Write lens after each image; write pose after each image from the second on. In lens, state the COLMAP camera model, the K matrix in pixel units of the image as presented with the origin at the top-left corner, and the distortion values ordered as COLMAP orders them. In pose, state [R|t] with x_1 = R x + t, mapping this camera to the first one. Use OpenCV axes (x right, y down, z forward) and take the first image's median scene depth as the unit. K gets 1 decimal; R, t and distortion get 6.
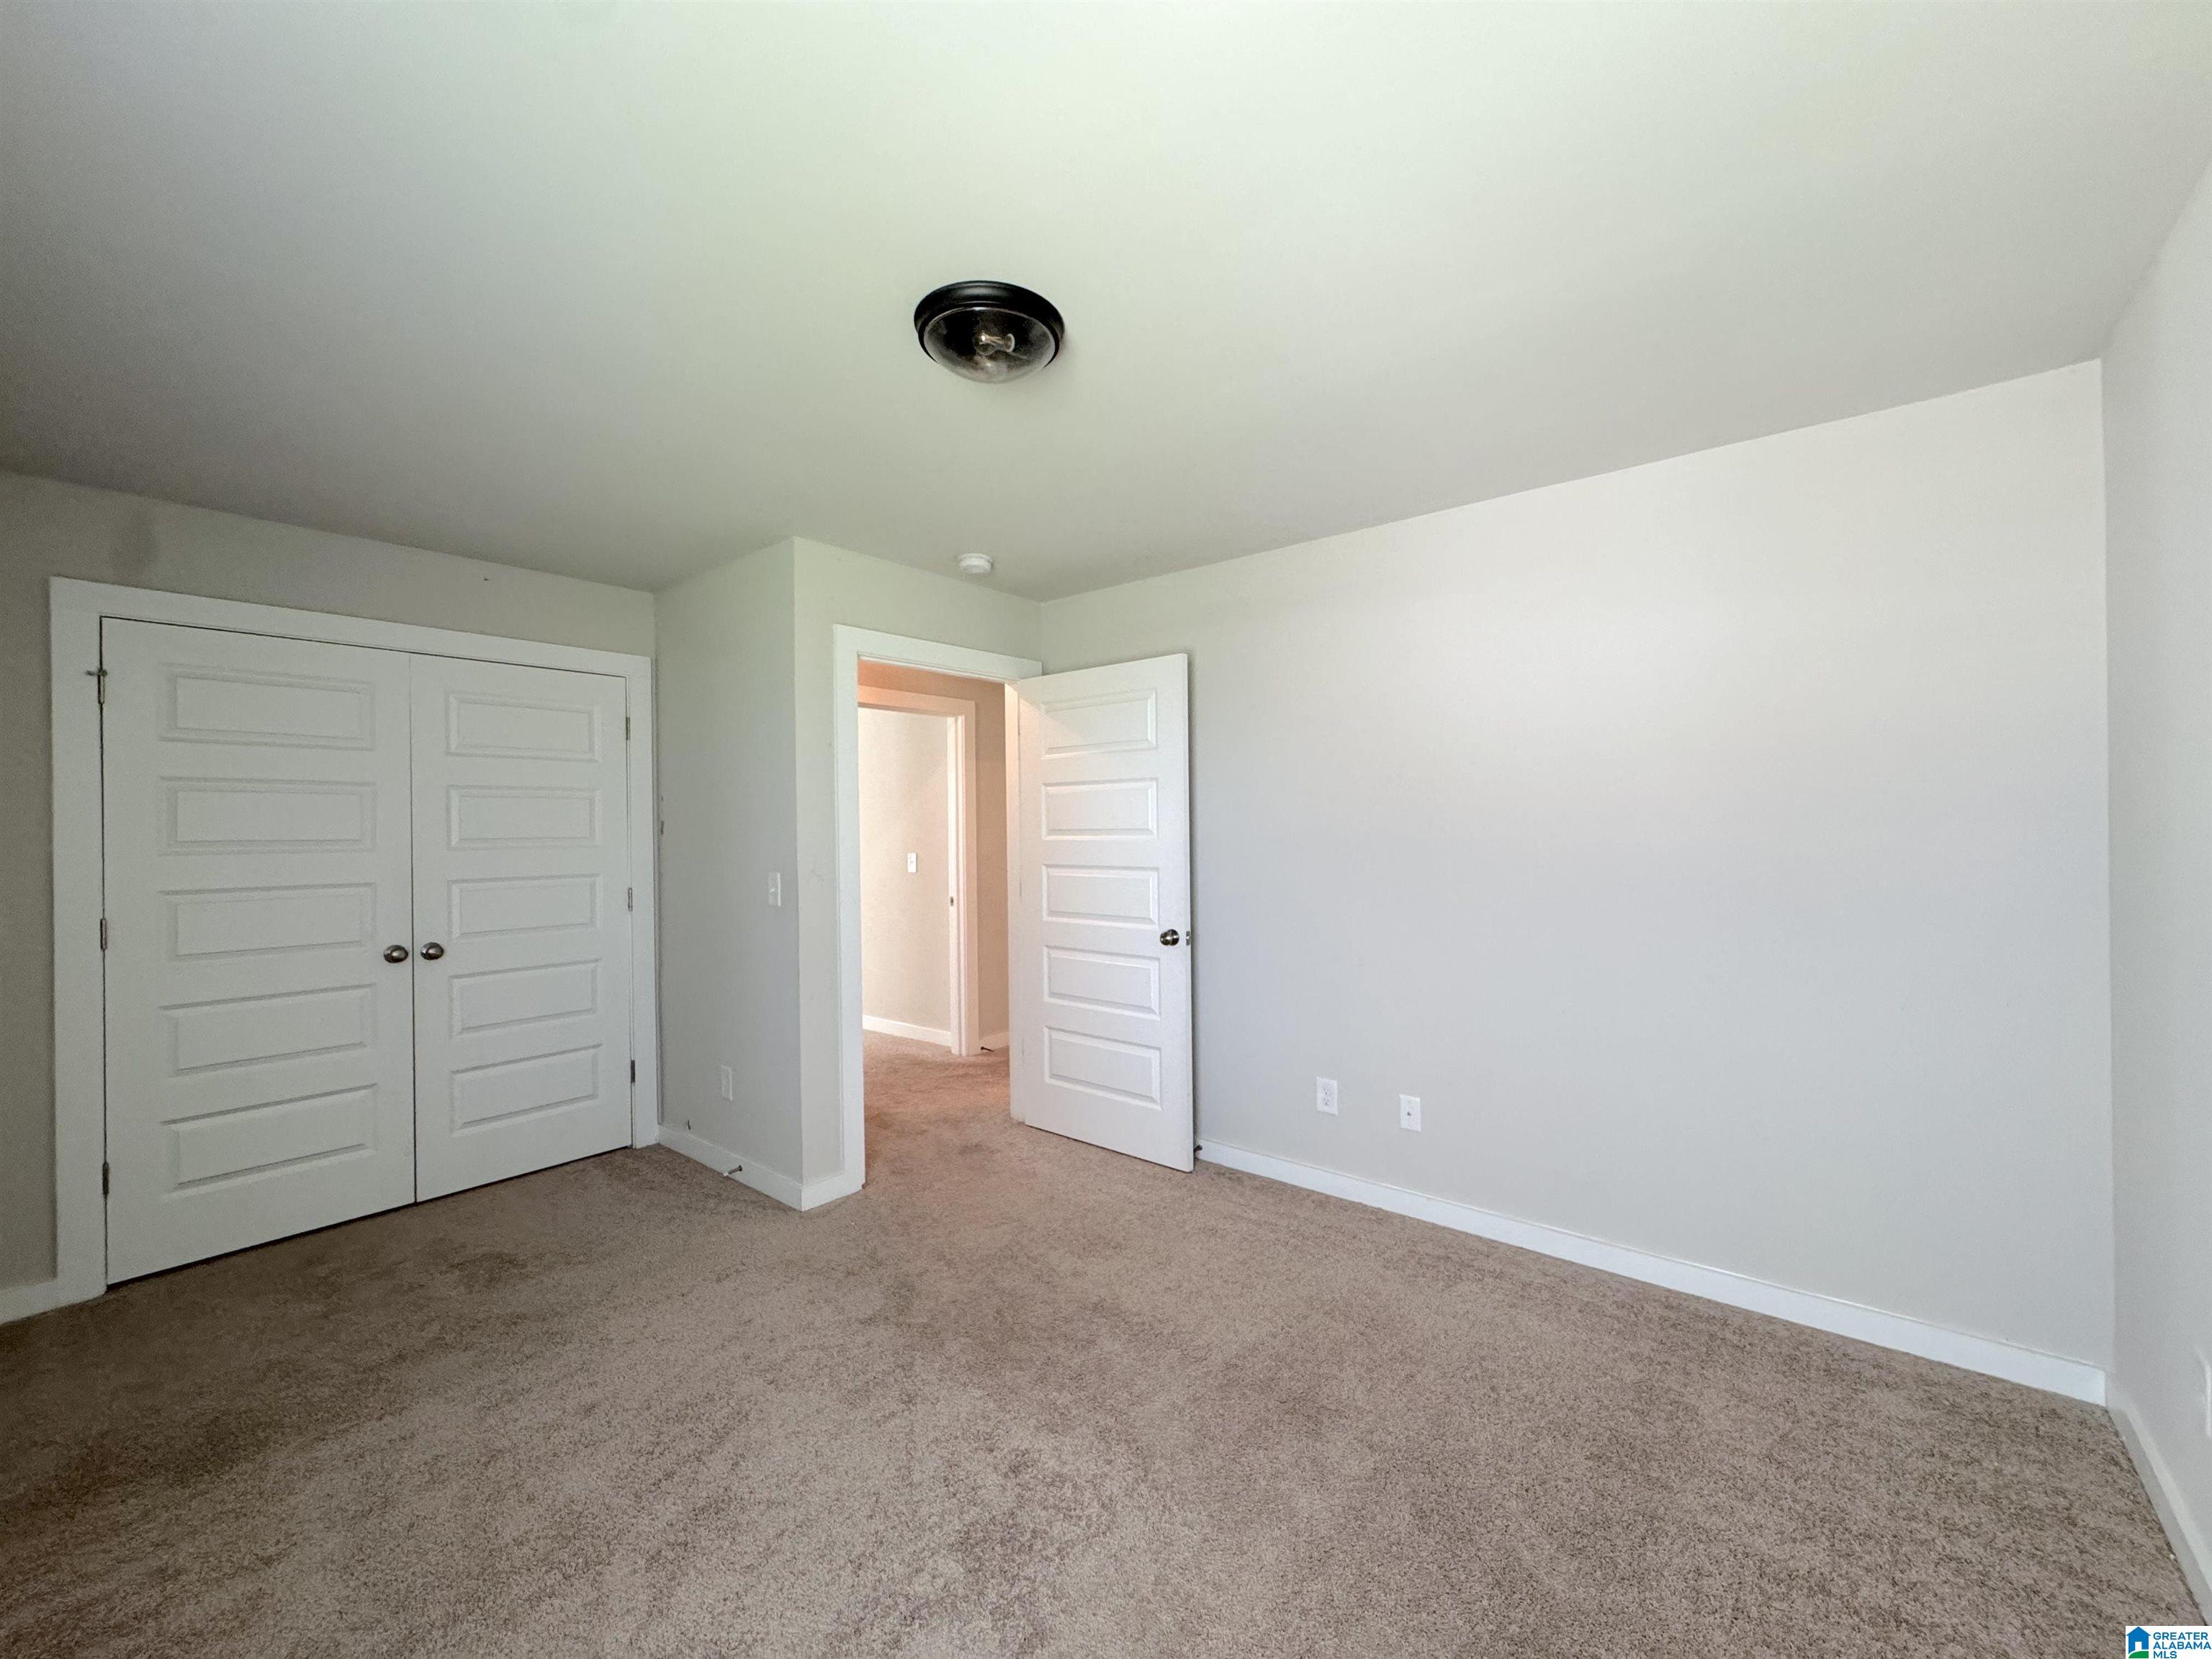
lens RADIAL K [[877.0, 0, 1115.0], [0, 877.0, 826.1], [0, 0, 1]] dist [-0.002155, -0.000027]
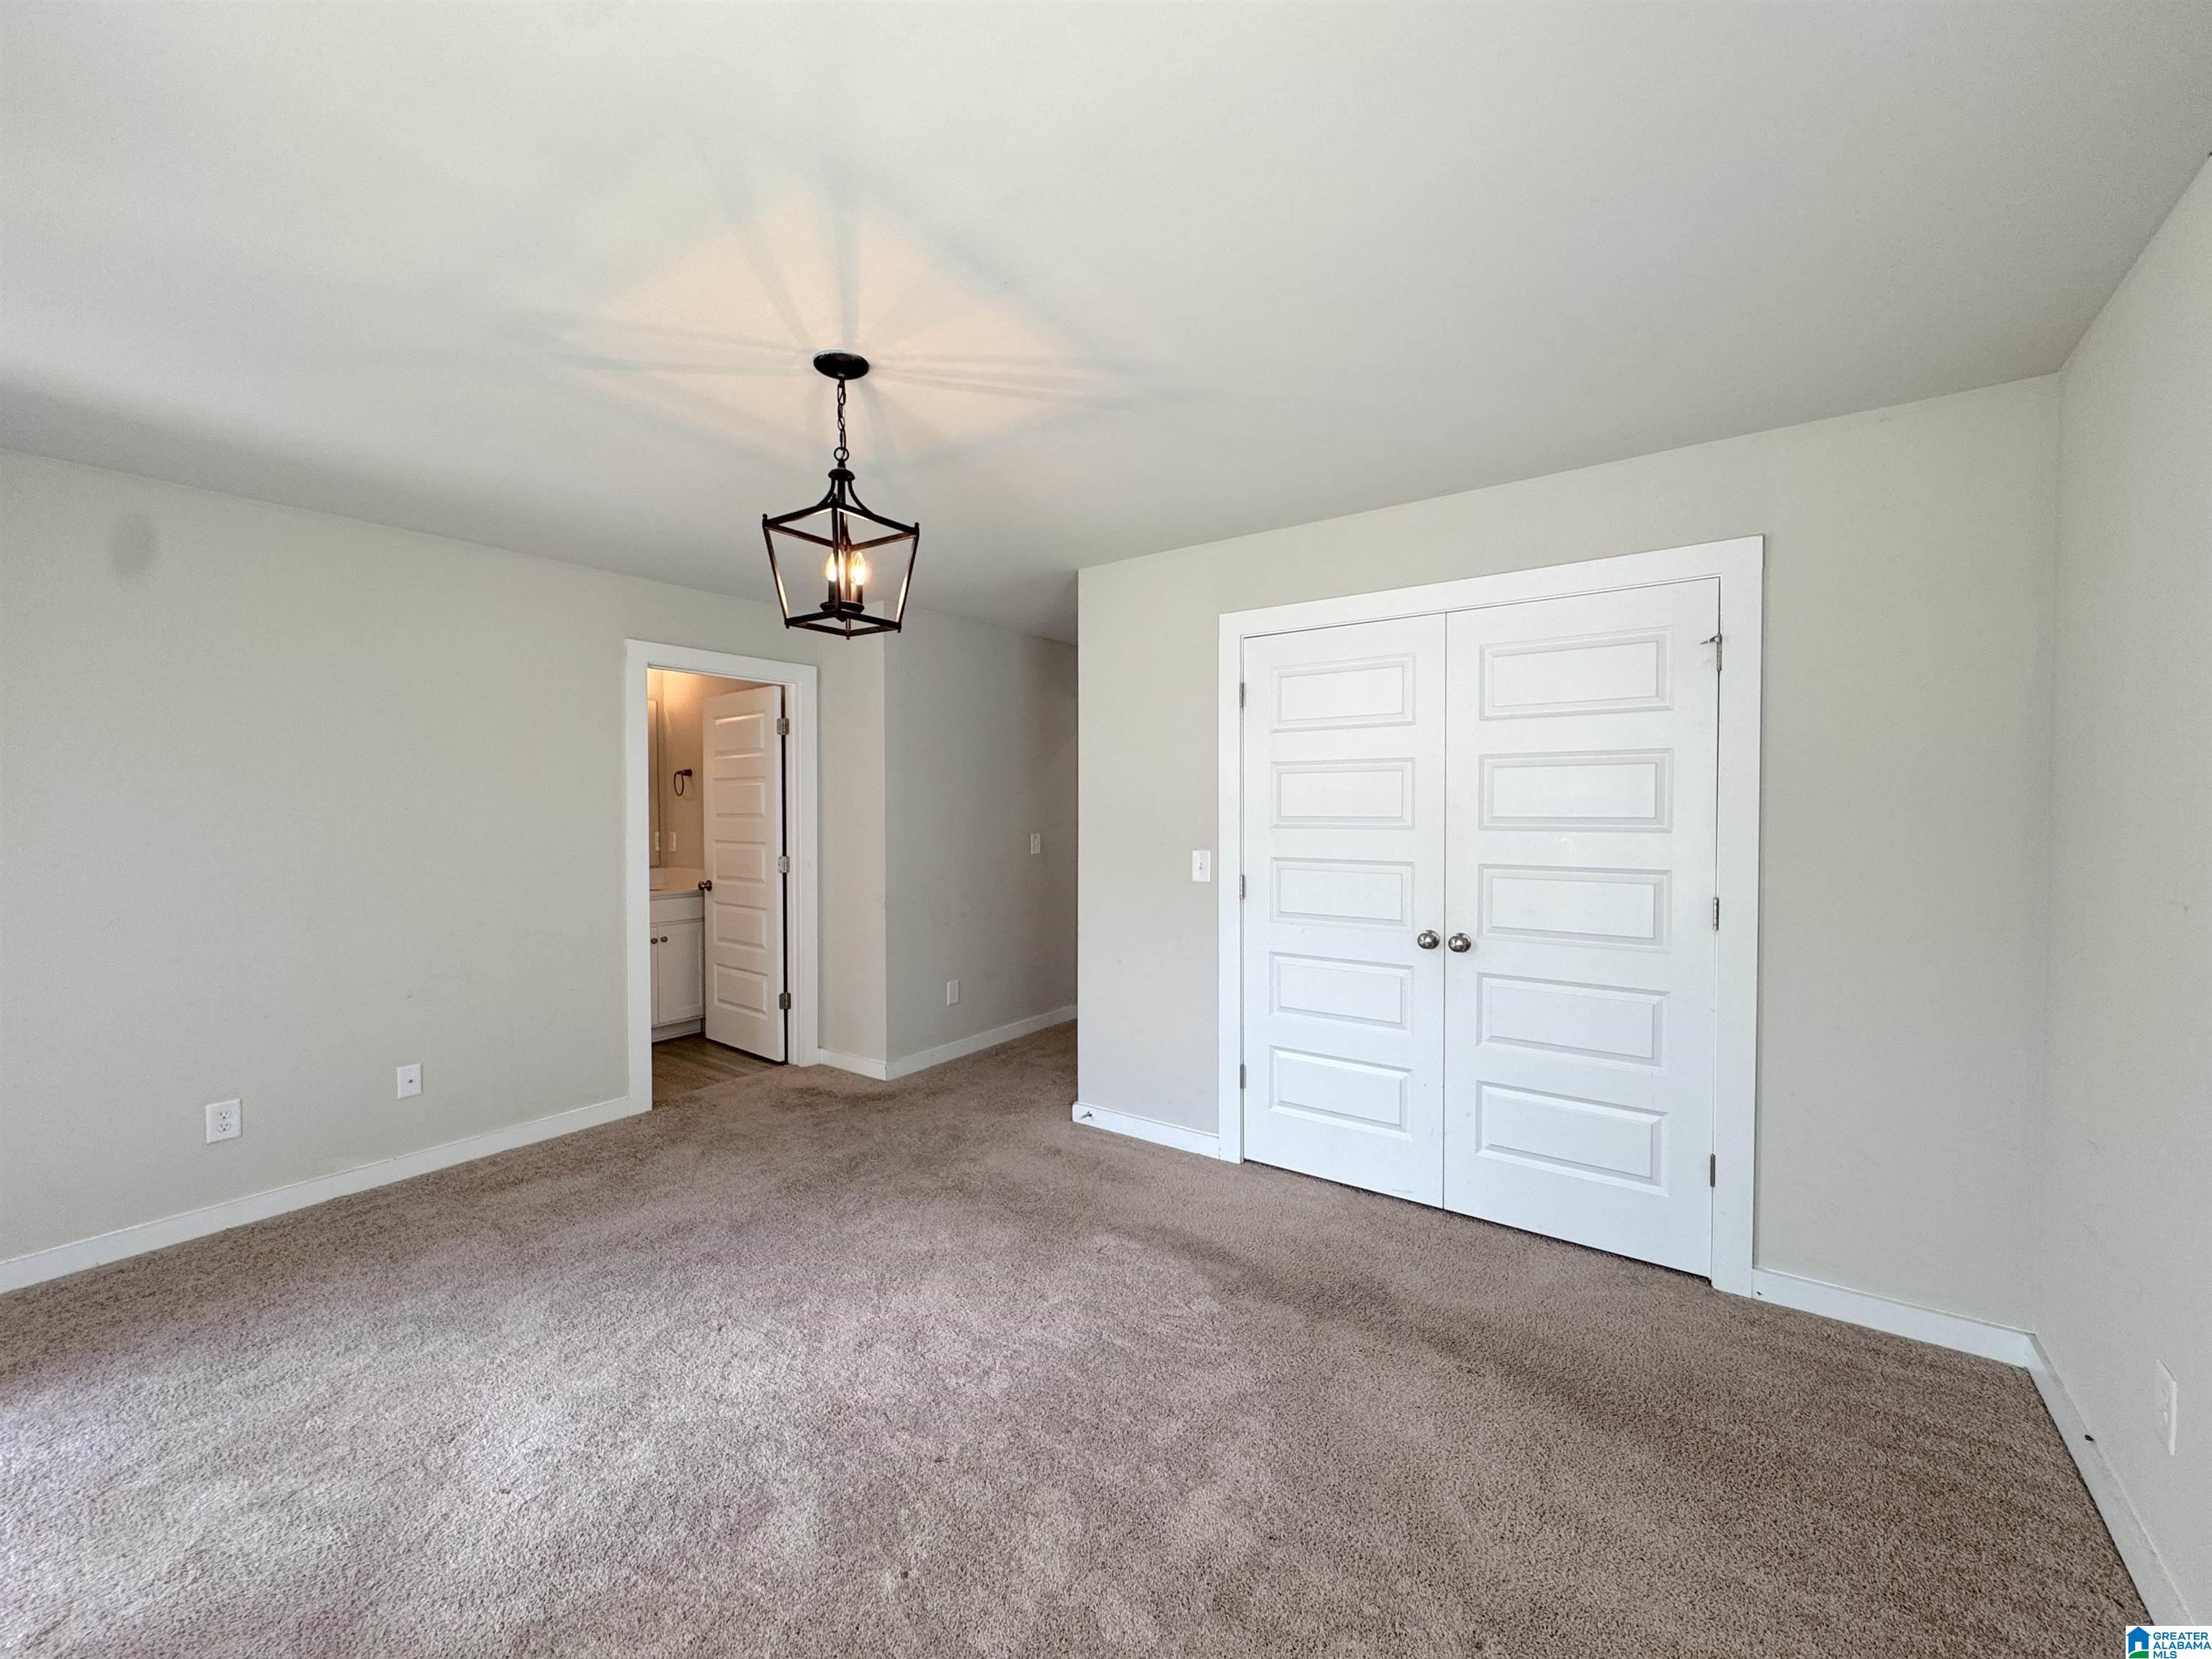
lens RADIAL K [[883.9, 0, 1102.0], [0, 883.9, 822.9], [0, 0, 1]] dist [-0.001716, -0.000002]
pose [[0.048405, 0.027937, -0.998437, 0.118253], [0.003224, 0.999599, 0.028126, -0.007115], [0.998823, -0.004580, 0.048296, 0.674673]]
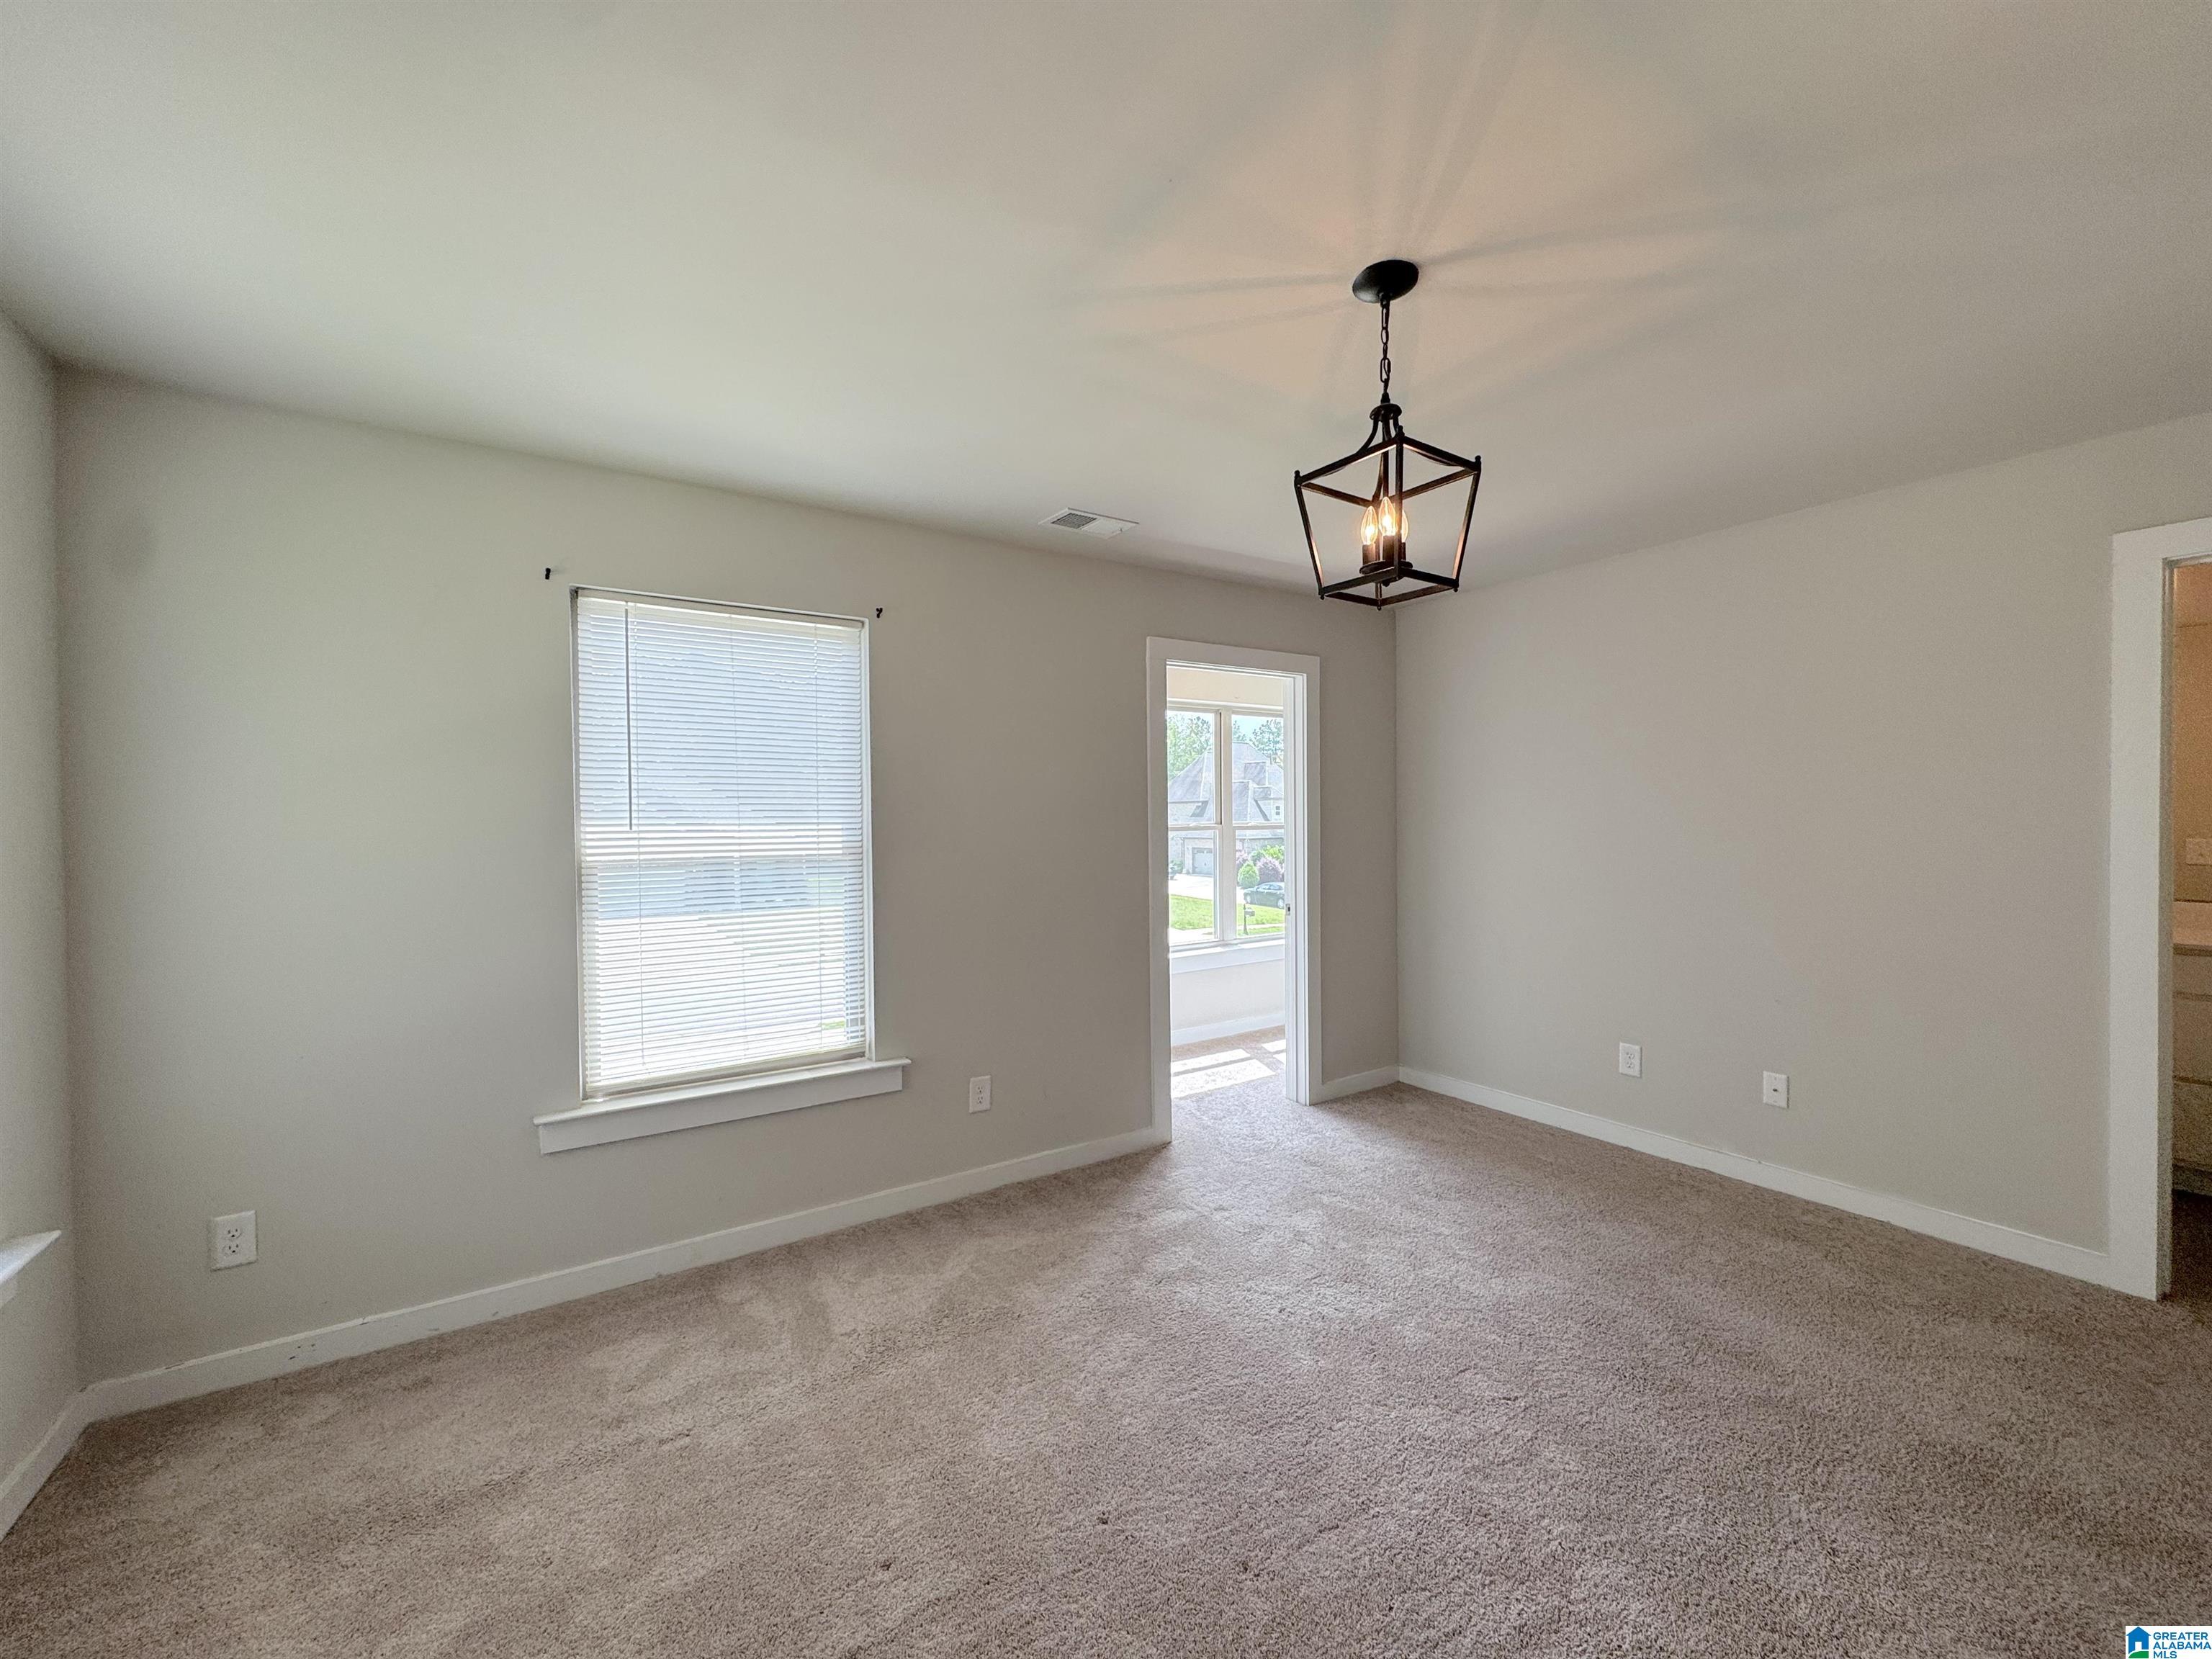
lens RADIAL K [[883.9, 0, 1102.0], [0, 883.9, 822.9], [0, 0, 1]] dist [-0.001716, -0.000002]
pose [[-0.948640, 0.019901, 0.315732, -0.626713], [0.021036, 0.999779, 0.000188, 0.006532], [-0.315659, 0.006820, -0.948848, 1.145070]]
